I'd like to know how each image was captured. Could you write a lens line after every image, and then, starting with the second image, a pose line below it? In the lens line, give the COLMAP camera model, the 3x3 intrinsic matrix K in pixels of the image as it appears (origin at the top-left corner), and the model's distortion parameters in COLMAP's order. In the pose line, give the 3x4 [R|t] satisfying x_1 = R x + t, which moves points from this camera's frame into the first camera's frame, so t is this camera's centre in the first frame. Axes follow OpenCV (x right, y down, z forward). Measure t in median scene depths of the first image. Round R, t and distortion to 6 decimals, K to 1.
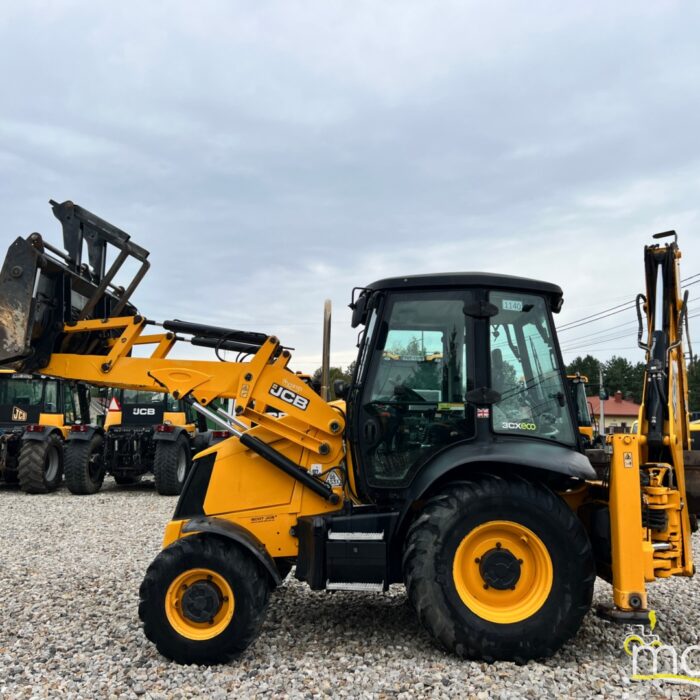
lens RADIAL K [[721.4, 0, 347.0], [0, 721.4, 354.1], [0, 0, 1]] dist [0.040086, 0.000000]
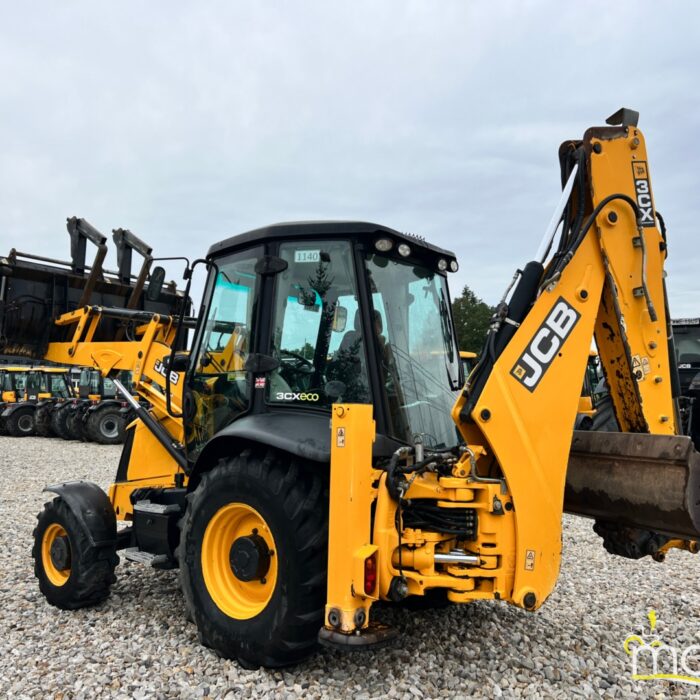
lens RADIAL K [[721.4, 0, 349.9], [0, 721.4, 349.4], [0, 0, 1]] dist [0.040086, 0.000000]
pose [[0.772972, -0.052002, -0.632305, 0.804379], [0.060925, 0.998113, -0.007608, 0.052256], [0.631508, -0.032642, 0.774682, 0.369814]]
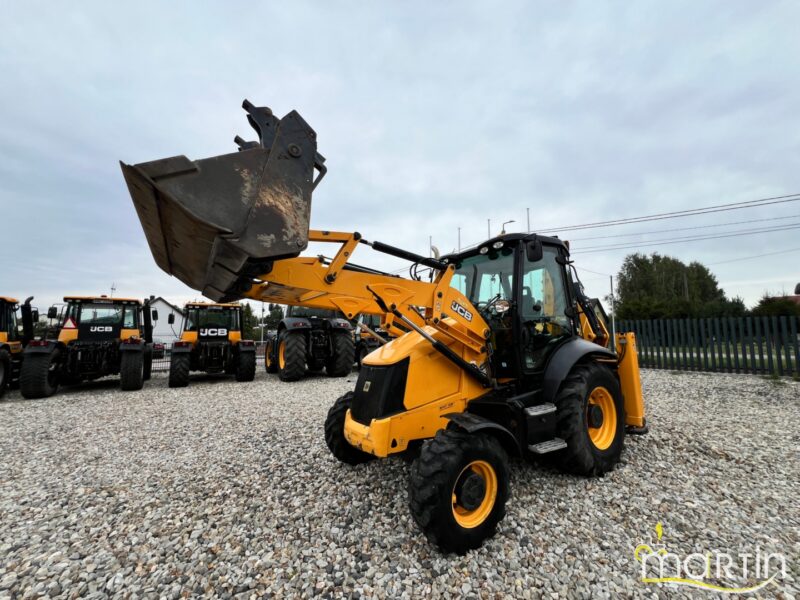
lens RADIAL K [[320.6, 0, 401.2], [0, 320.6, 303.9], [0, 0, 1]] dist [0.010110, 0.000123]
pose [[0.816043, 0.032625, 0.577069, -0.522524], [-0.035034, 0.999362, -0.006957, 0.054507], [-0.576928, -0.014540, 0.816666, 0.590912]]
